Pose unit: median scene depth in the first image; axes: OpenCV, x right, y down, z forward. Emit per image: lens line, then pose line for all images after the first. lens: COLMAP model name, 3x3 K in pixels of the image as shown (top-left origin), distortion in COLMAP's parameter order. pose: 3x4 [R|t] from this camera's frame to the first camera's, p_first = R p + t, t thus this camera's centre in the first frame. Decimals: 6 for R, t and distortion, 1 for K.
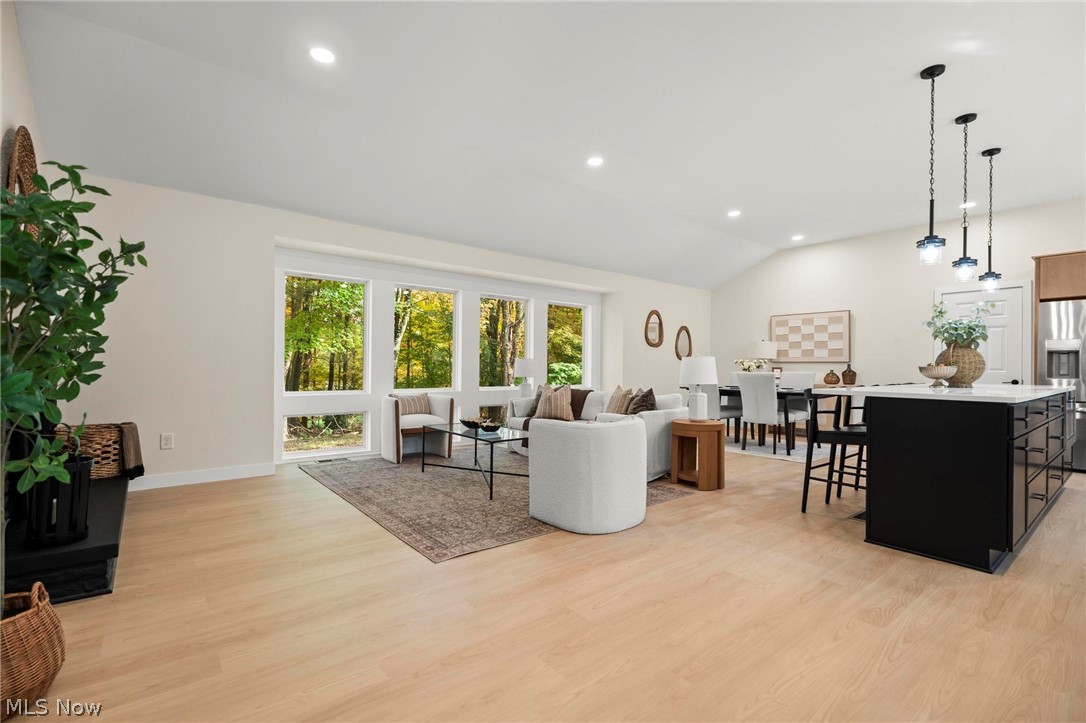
lens RADIAL K [[489.7, 0, 540.2], [0, 489.7, 365.7], [0, 0, 1]] dist [0.002653, 0.000525]
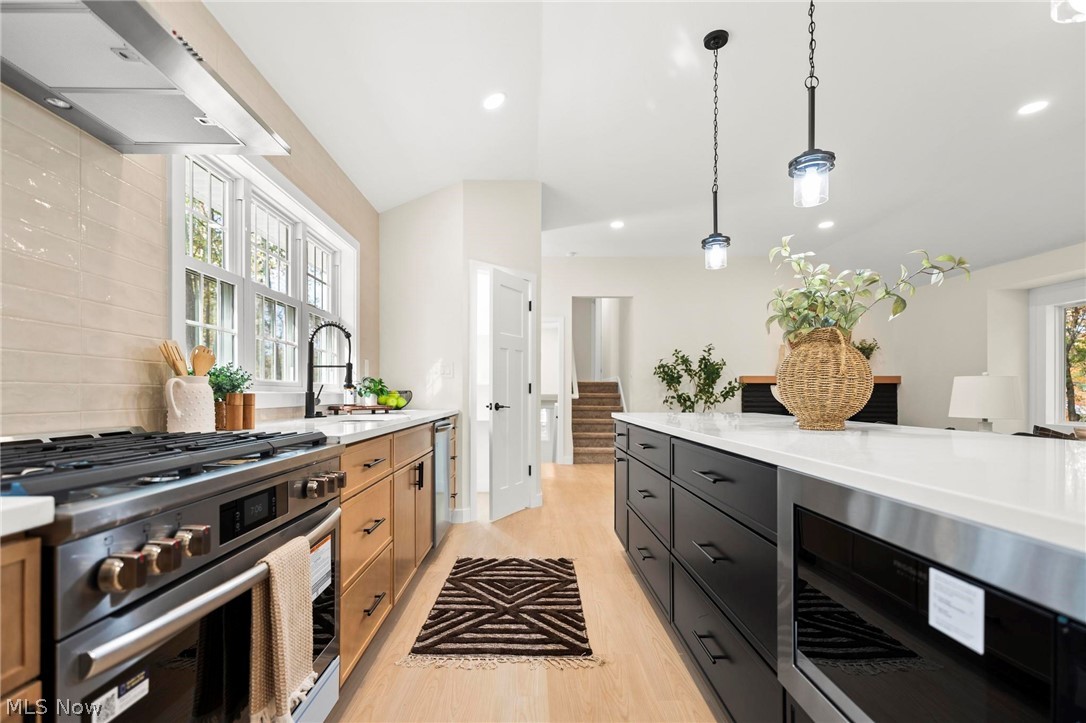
lens RADIAL K [[504.6, 0, 538.9], [0, 504.6, 390.5], [0, 0, 1]] dist [0.010379, -0.000070]
pose [[-0.621253, -0.015629, -0.783455, 0.968974], [-0.005365, 0.999862, -0.015692, 0.011904], [0.783592, -0.005545, -0.621251, 0.758884]]
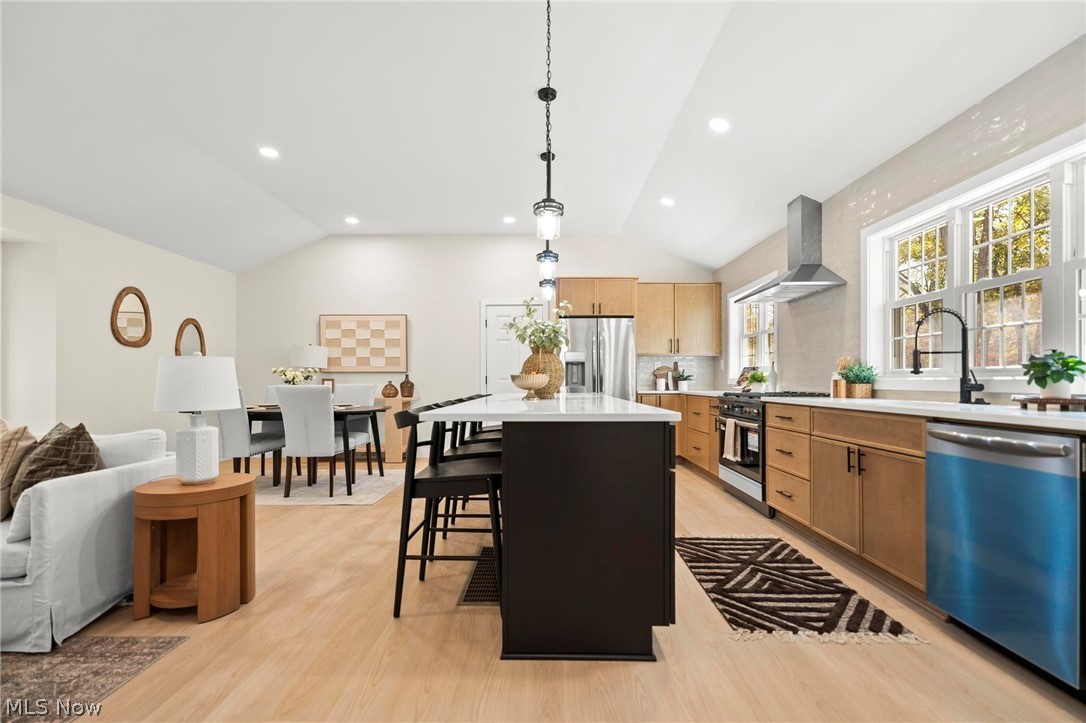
lens RADIAL K [[488.7, 0, 542.6], [0, 488.7, 380.7], [0, 0, 1]] dist [0.003873, 0.000318]
pose [[0.634715, -0.010028, 0.772681, 0.123066], [0.006380, 0.999950, 0.007737, 0.003939], [-0.772720, 0.000018, 0.634747, 0.311395]]
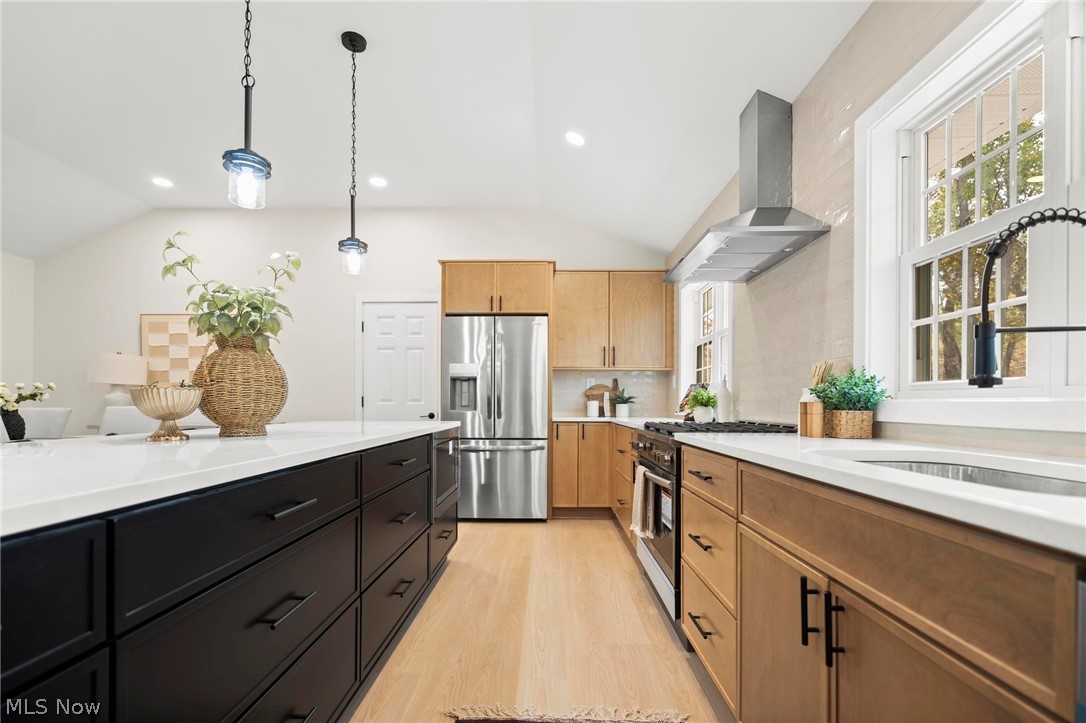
lens RADIAL K [[496.1, 0, 542.5], [0, 496.1, 404.7], [0, 0, 1]] dist [0.001783, 0.000156]
pose [[0.640718, -0.008748, 0.767726, 0.474729], [0.002129, 0.999951, 0.009617, 0.008055], [-0.767773, -0.004527, 0.640706, 0.340211]]
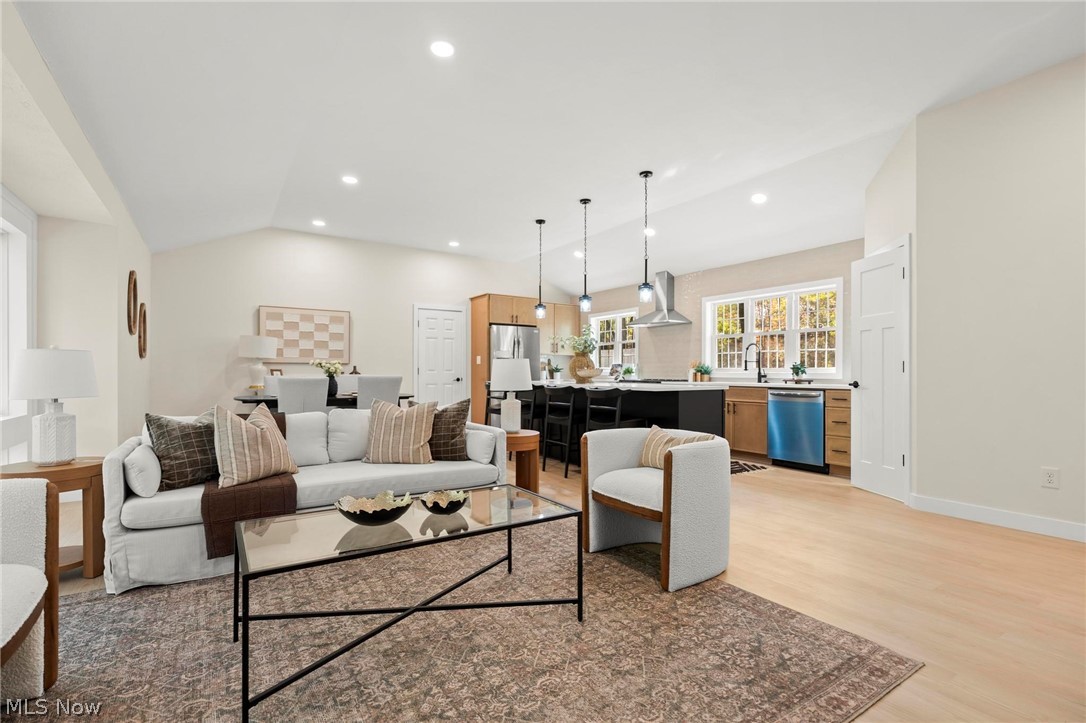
lens RADIAL K [[495.5, 0, 538.7], [0, 495.5, 373.5], [0, 0, 1]] dist [0.002636, 0.000342]
pose [[0.099806, -0.012620, 0.994927, -0.443926], [-0.003394, 0.999909, 0.013024, -0.002576], [-0.995001, -0.004676, 0.099754, 0.687496]]
